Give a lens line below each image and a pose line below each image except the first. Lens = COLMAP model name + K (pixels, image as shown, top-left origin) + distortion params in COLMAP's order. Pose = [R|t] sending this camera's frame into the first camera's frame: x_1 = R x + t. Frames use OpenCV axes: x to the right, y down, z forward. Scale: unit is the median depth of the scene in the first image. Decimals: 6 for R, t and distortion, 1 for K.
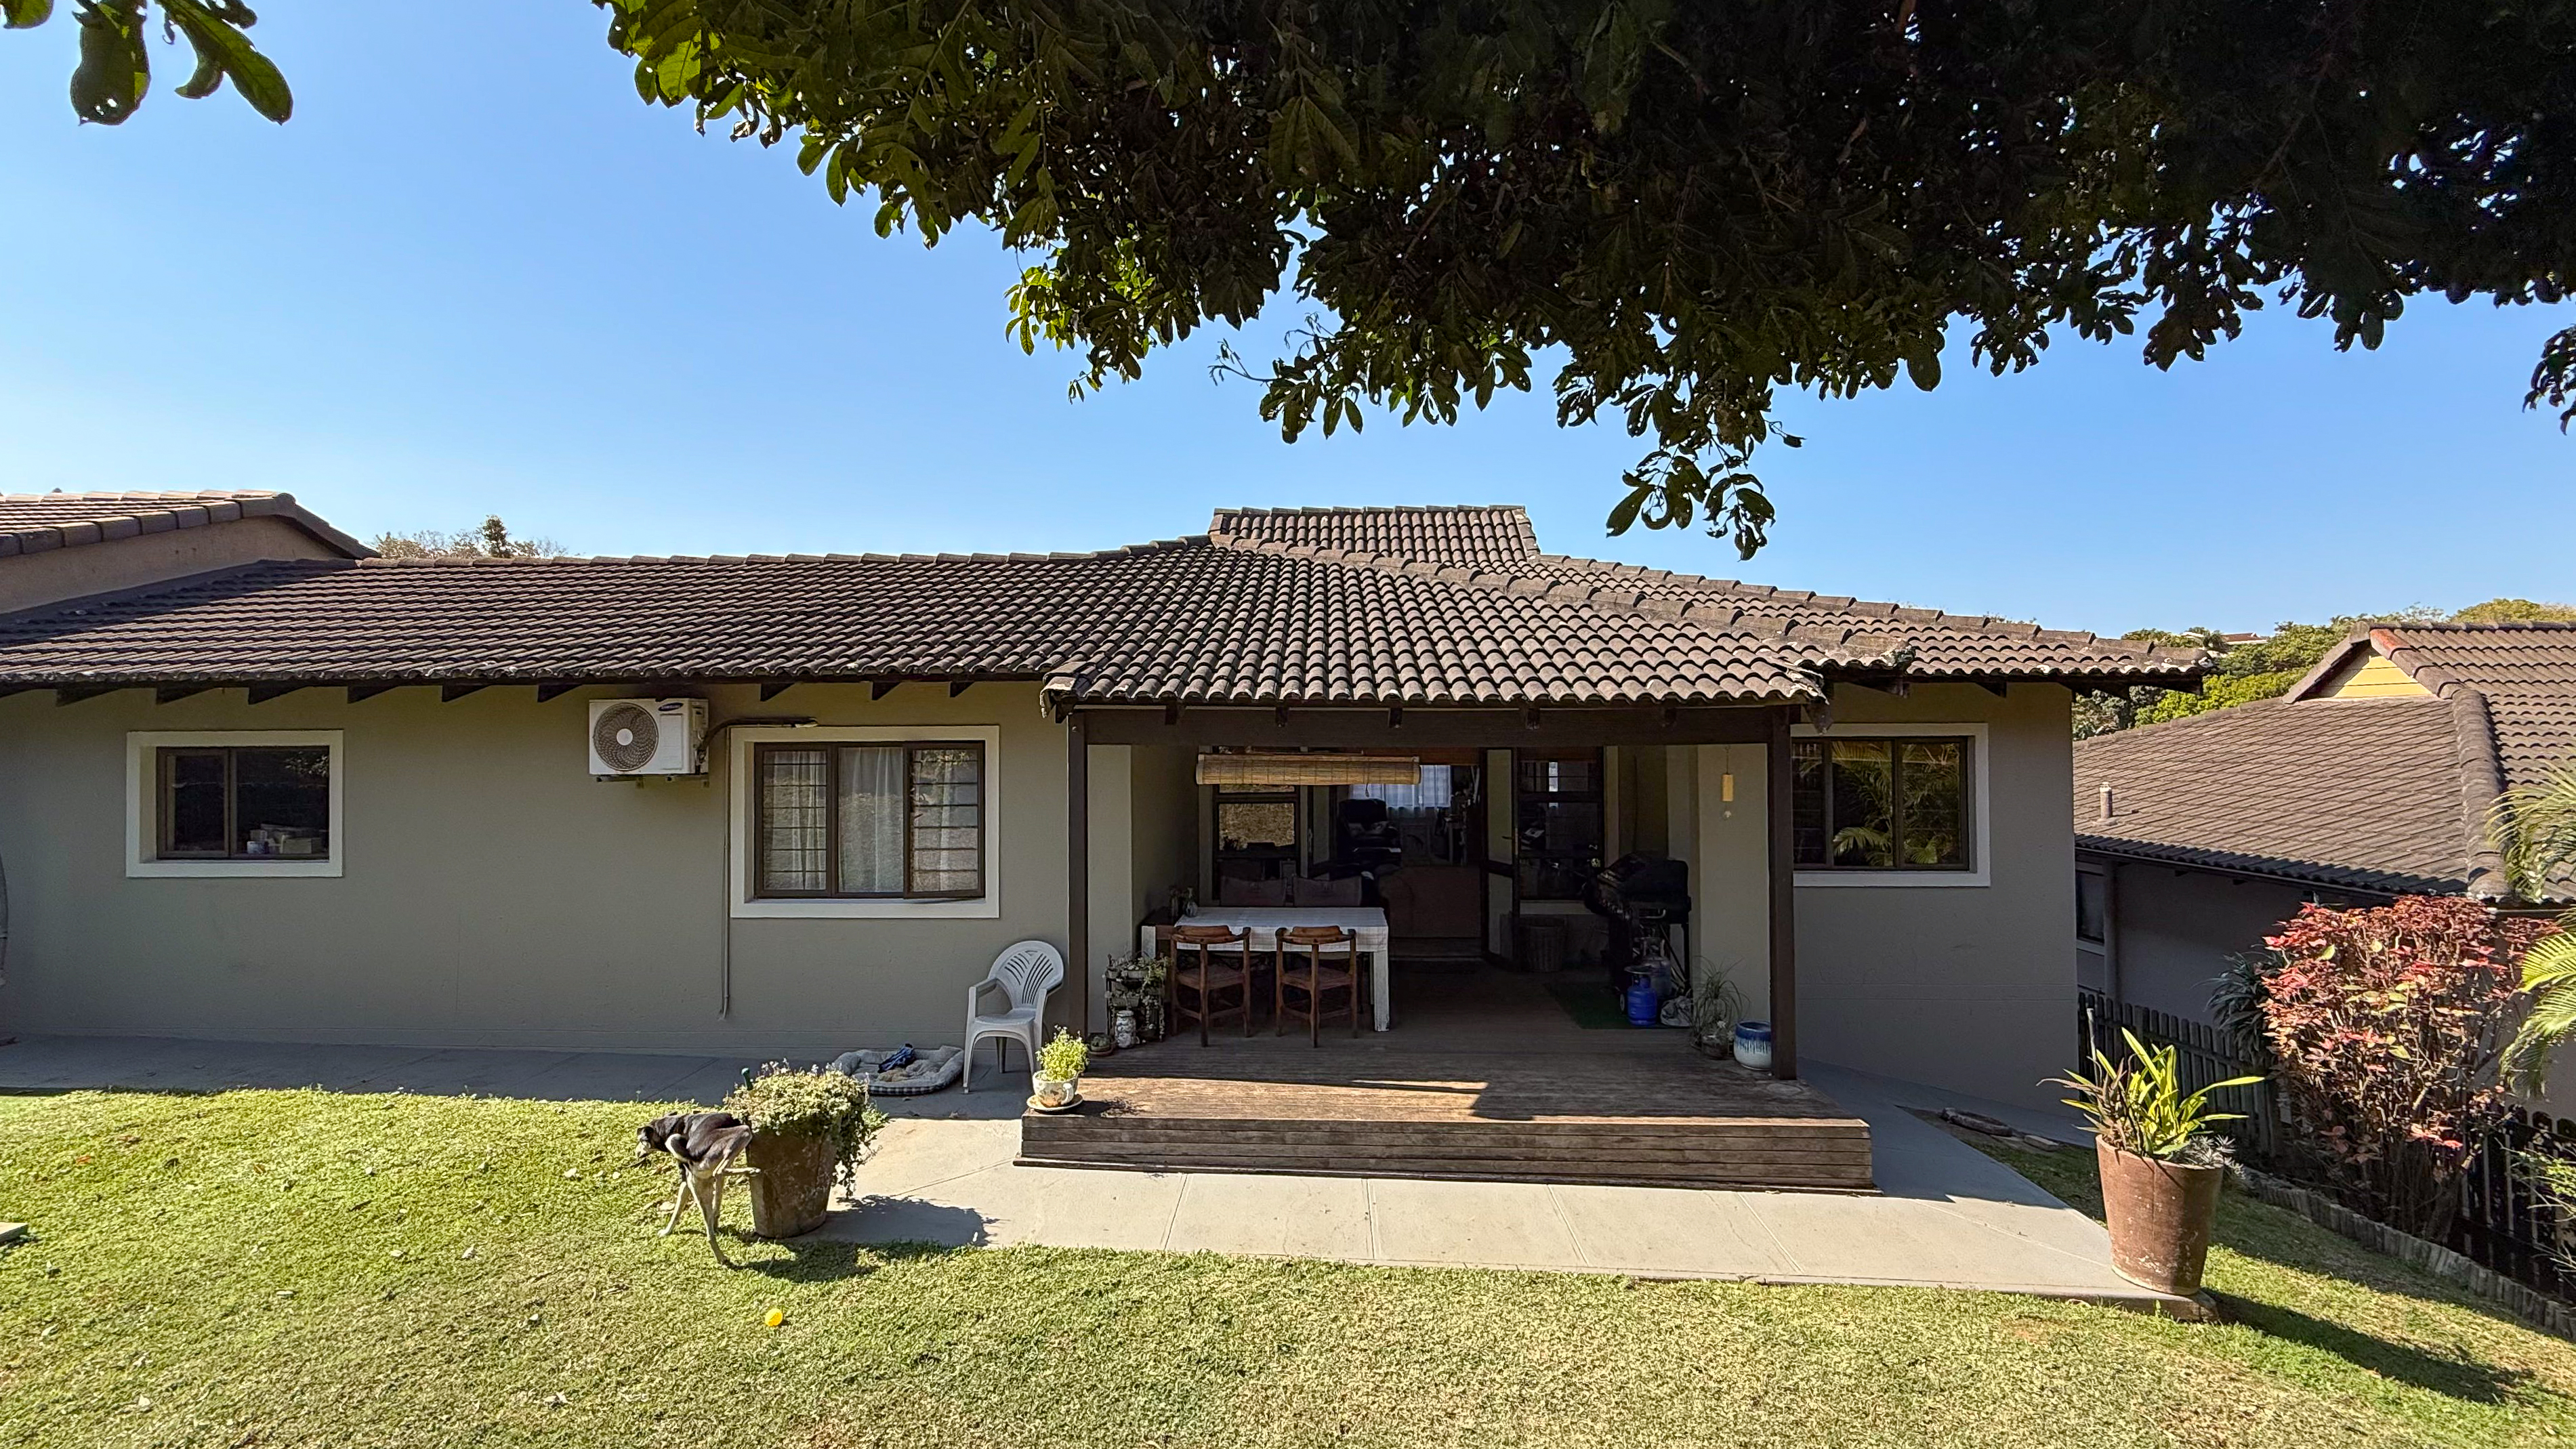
lens RADIAL K [[1051.6, 0, 1275.8], [0, 1051.6, 729.0], [0, 0, 1]] dist [0.000264, 0.000500]
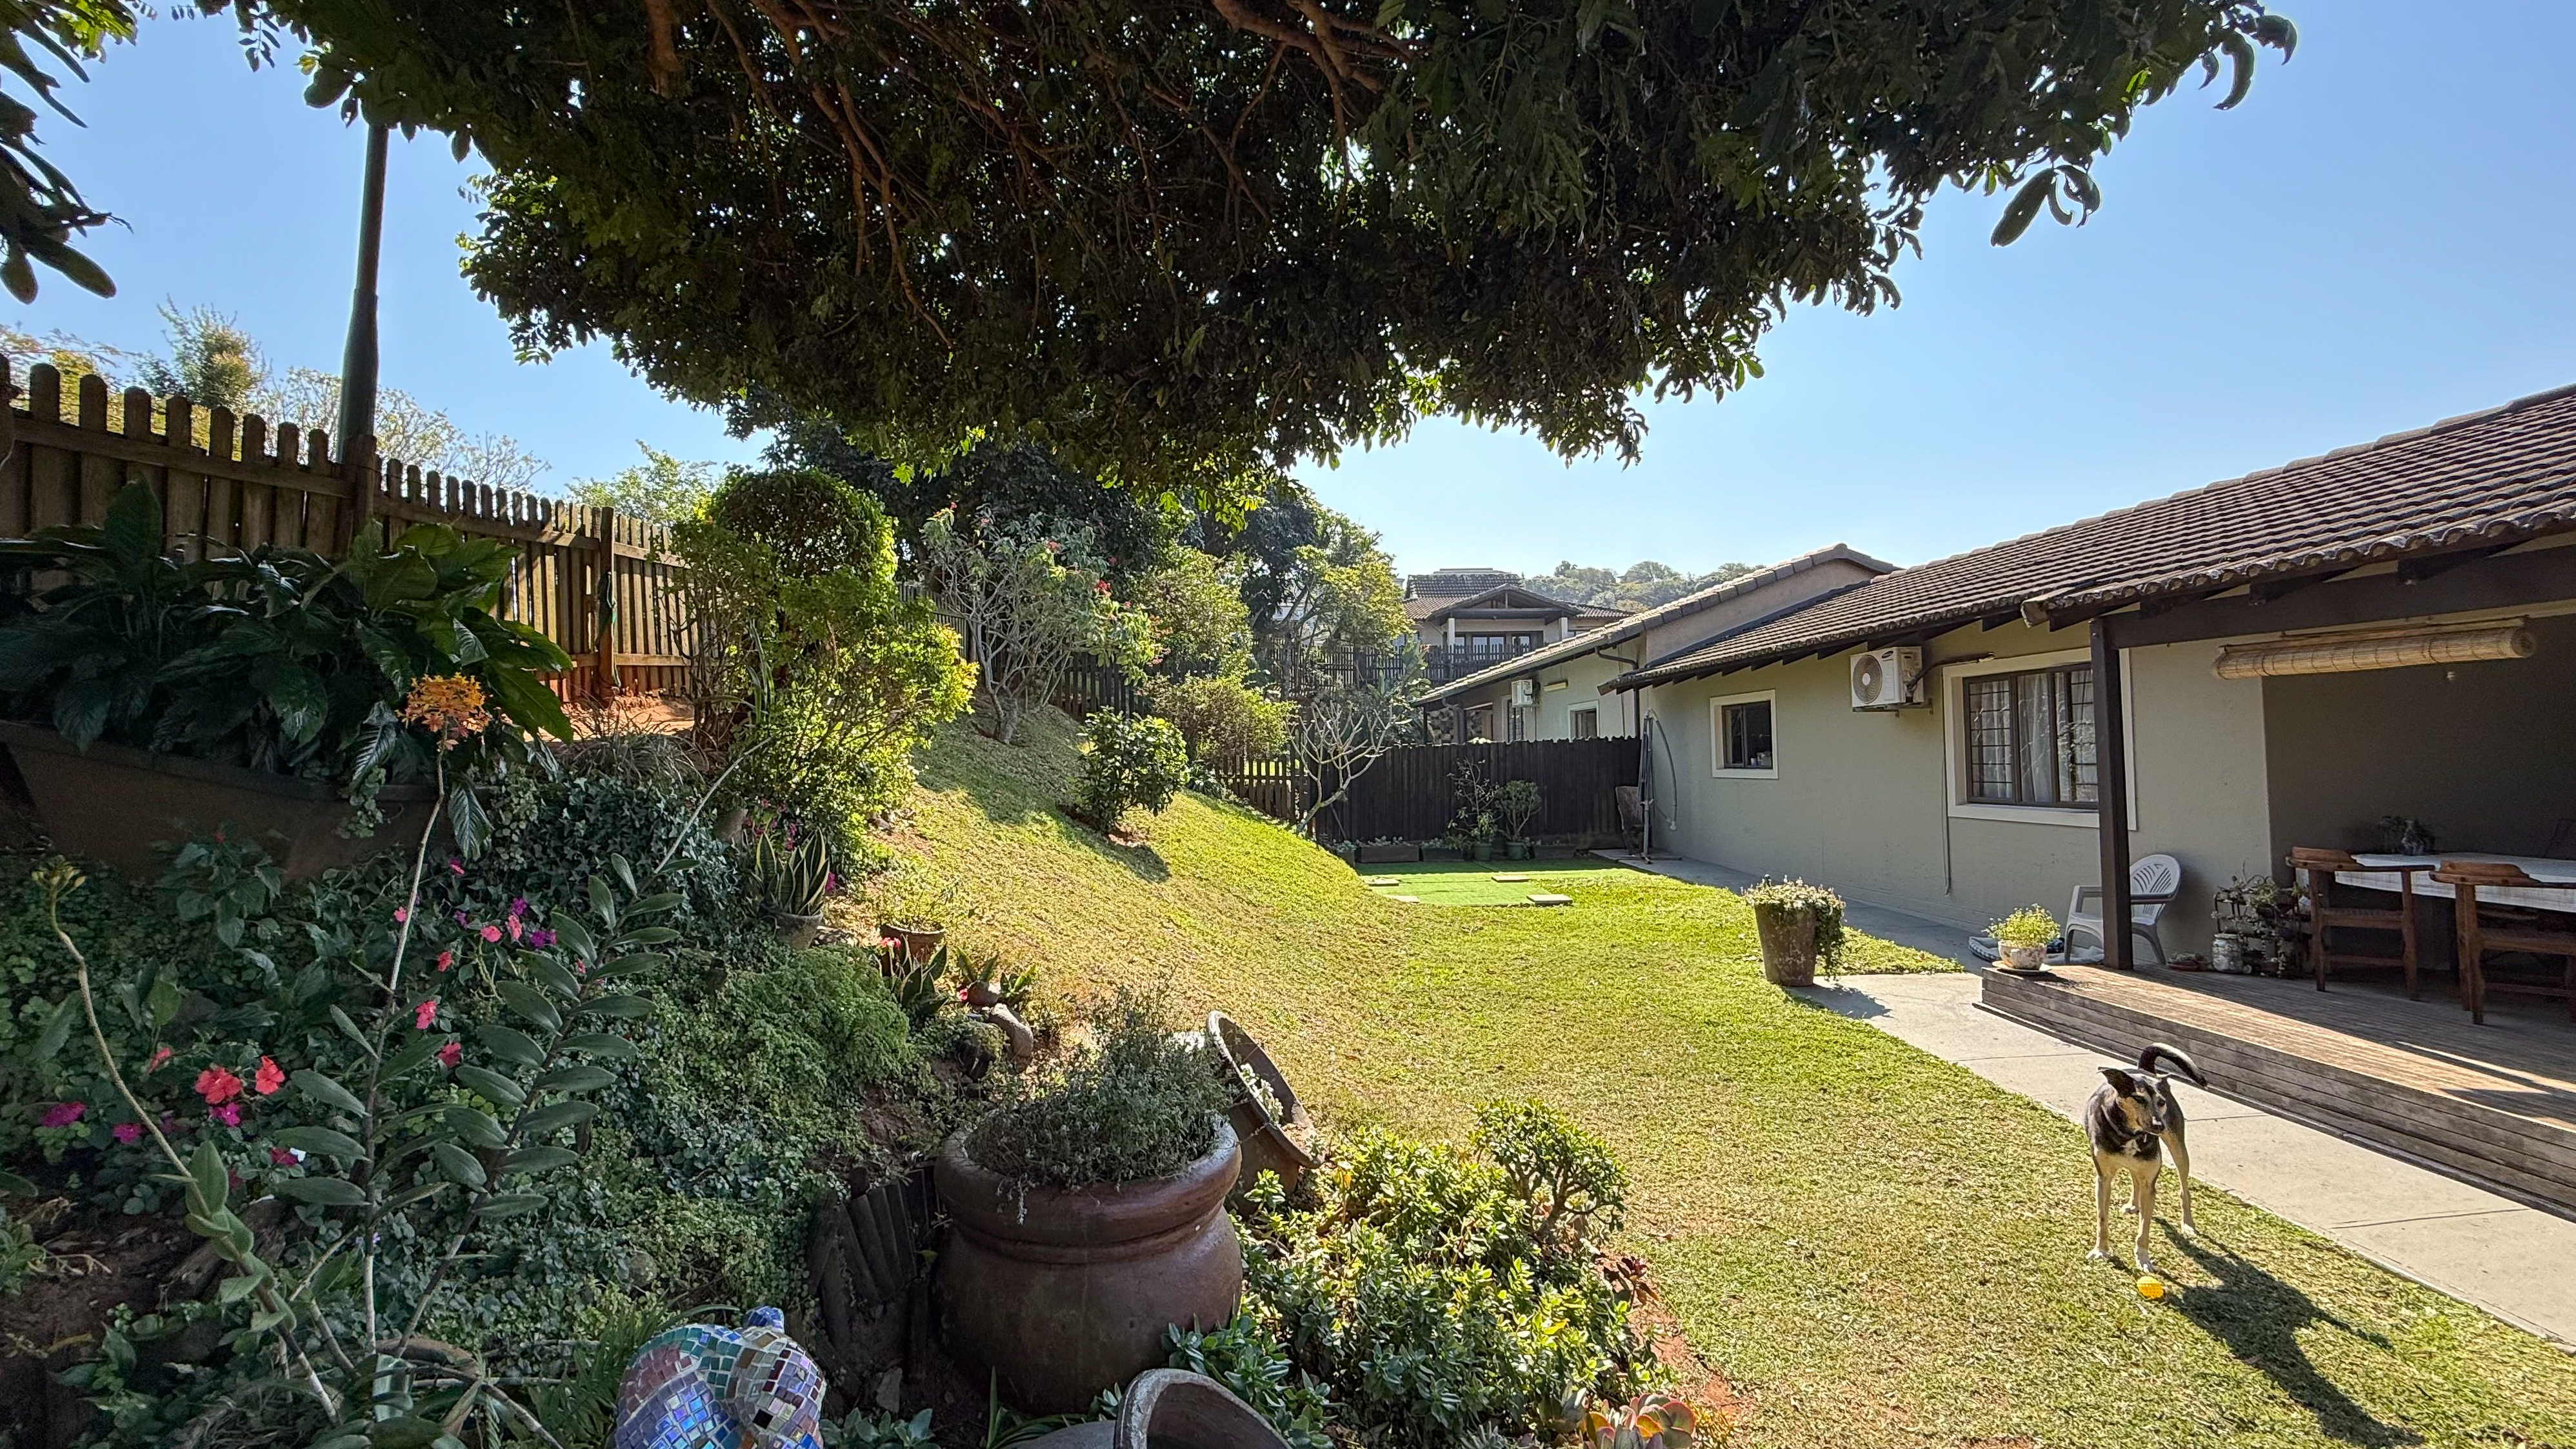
lens RADIAL K [[1051.7, 0, 1333.7], [0, 1051.7, 743.1], [0, 0, 1]] dist [0.000264, 0.000500]
pose [[0.134126, -0.016712, -0.990823, 0.671859], [0.030424, 0.999456, -0.012739, 0.088961], [0.990497, -0.028436, 0.134561, 0.106313]]
